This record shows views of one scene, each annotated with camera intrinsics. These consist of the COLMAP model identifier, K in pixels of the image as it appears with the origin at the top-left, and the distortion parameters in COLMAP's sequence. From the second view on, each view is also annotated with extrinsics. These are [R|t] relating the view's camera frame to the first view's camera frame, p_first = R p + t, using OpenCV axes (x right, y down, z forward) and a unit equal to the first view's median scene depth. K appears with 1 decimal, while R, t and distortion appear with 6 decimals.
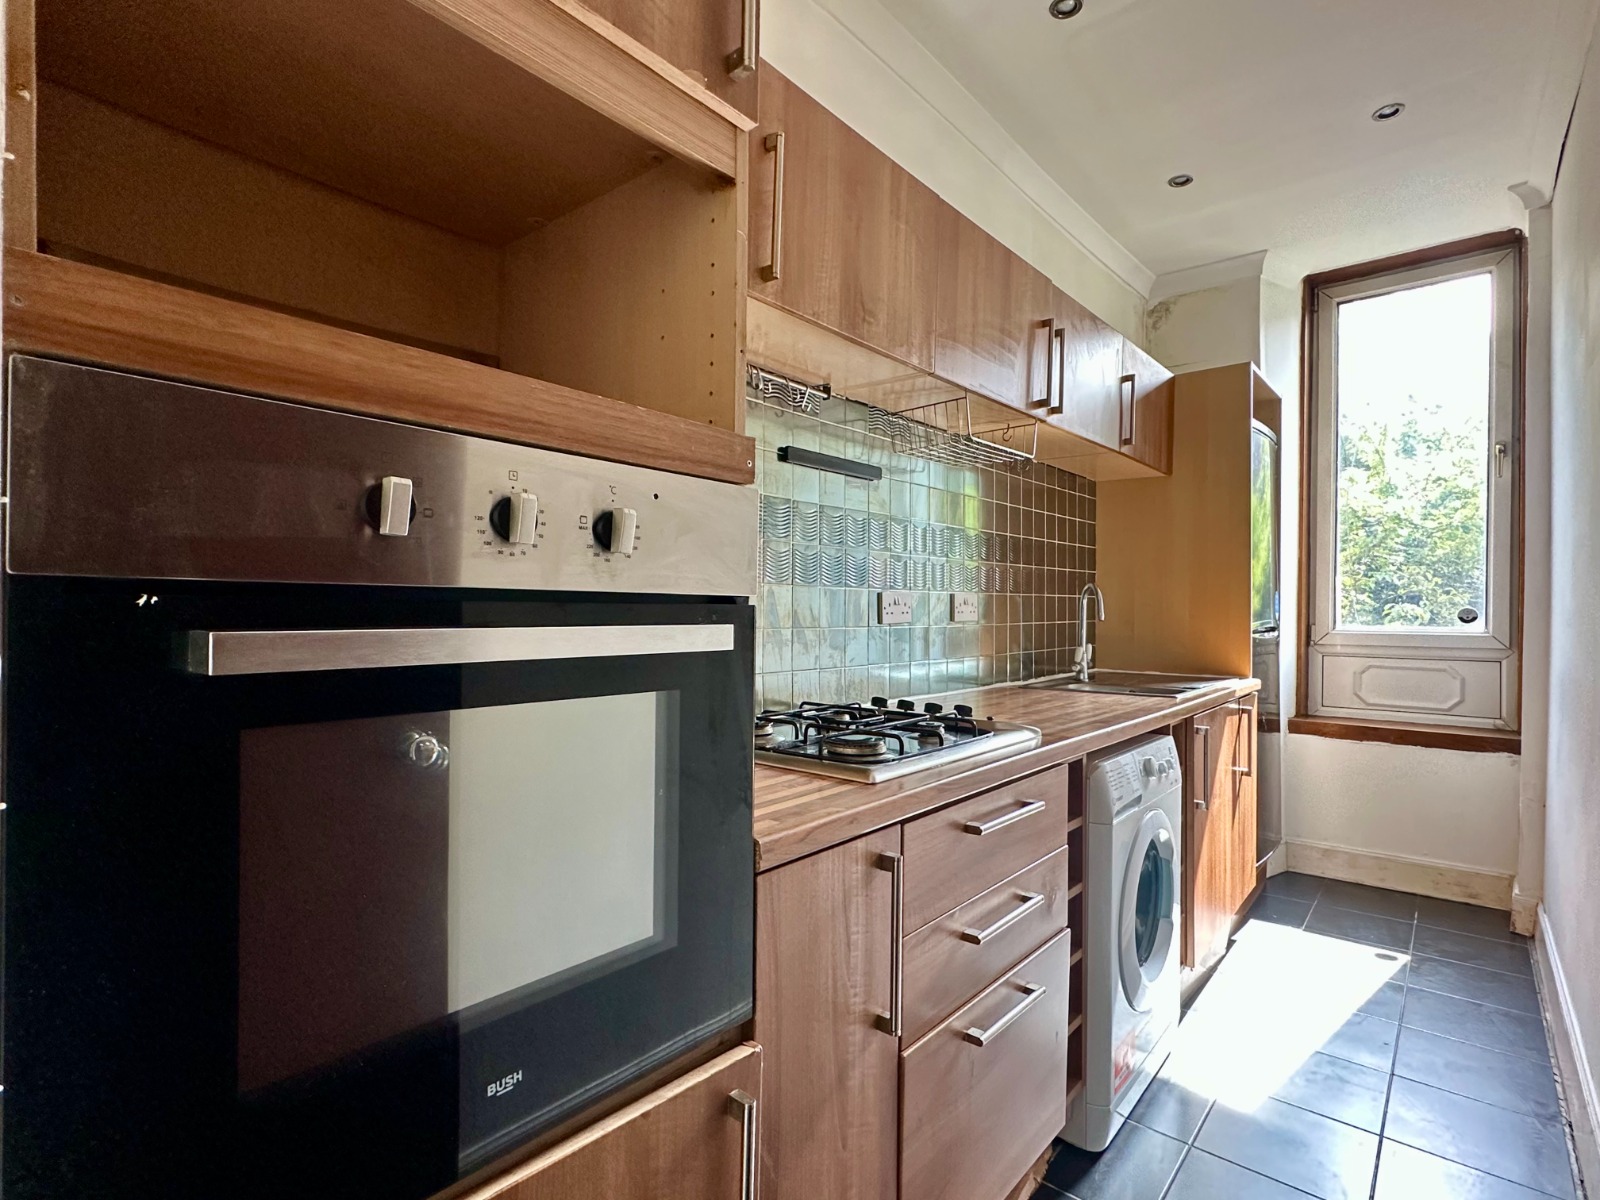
lens RADIAL K [[796.3, 0, 795.3], [0, 796.3, 606.7], [0, 0, 1]] dist [-0.004530, -0.000458]
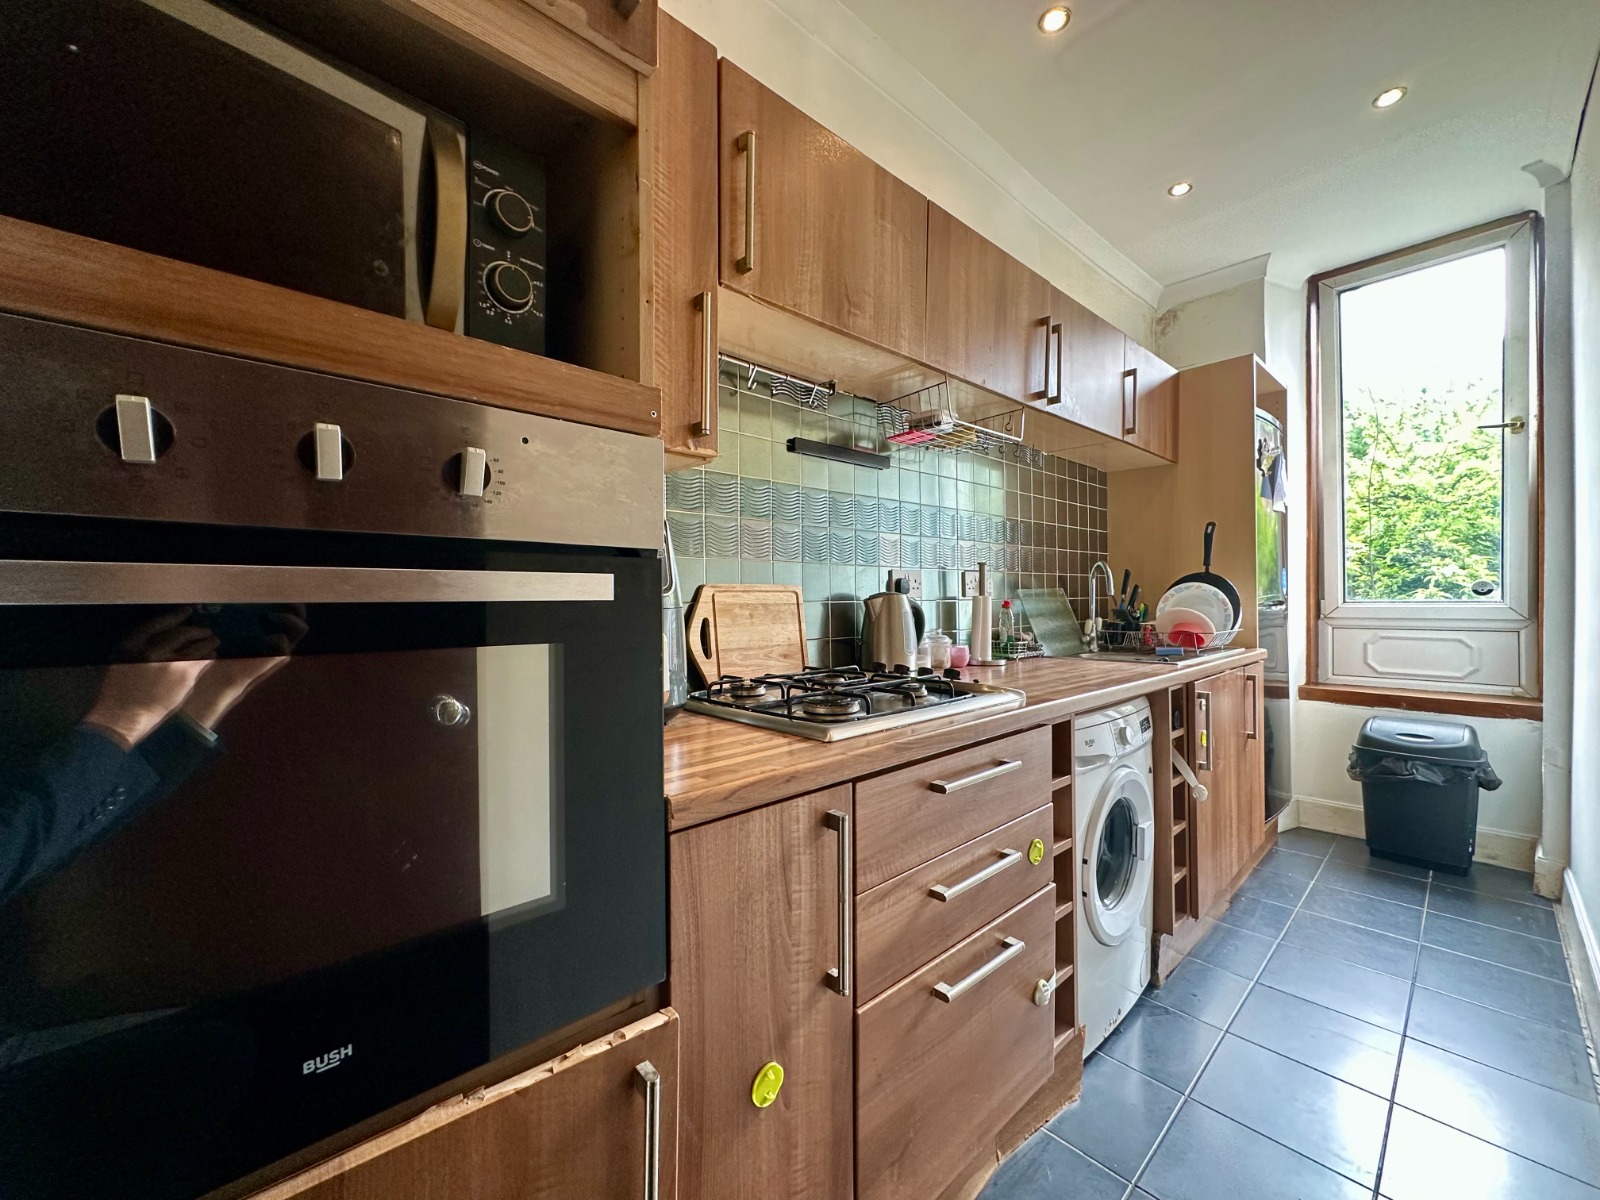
lens RADIAL K [[635.8, 0, 800.6], [0, 635.8, 599.4], [0, 0, 1]] dist [-0.001921, -0.000386]
pose [[0.992744, -0.014292, -0.119395, 0.112604], [0.014499, 0.999895, 0.000860, 0.026512], [0.119370, -0.002585, 0.992846, 0.130186]]
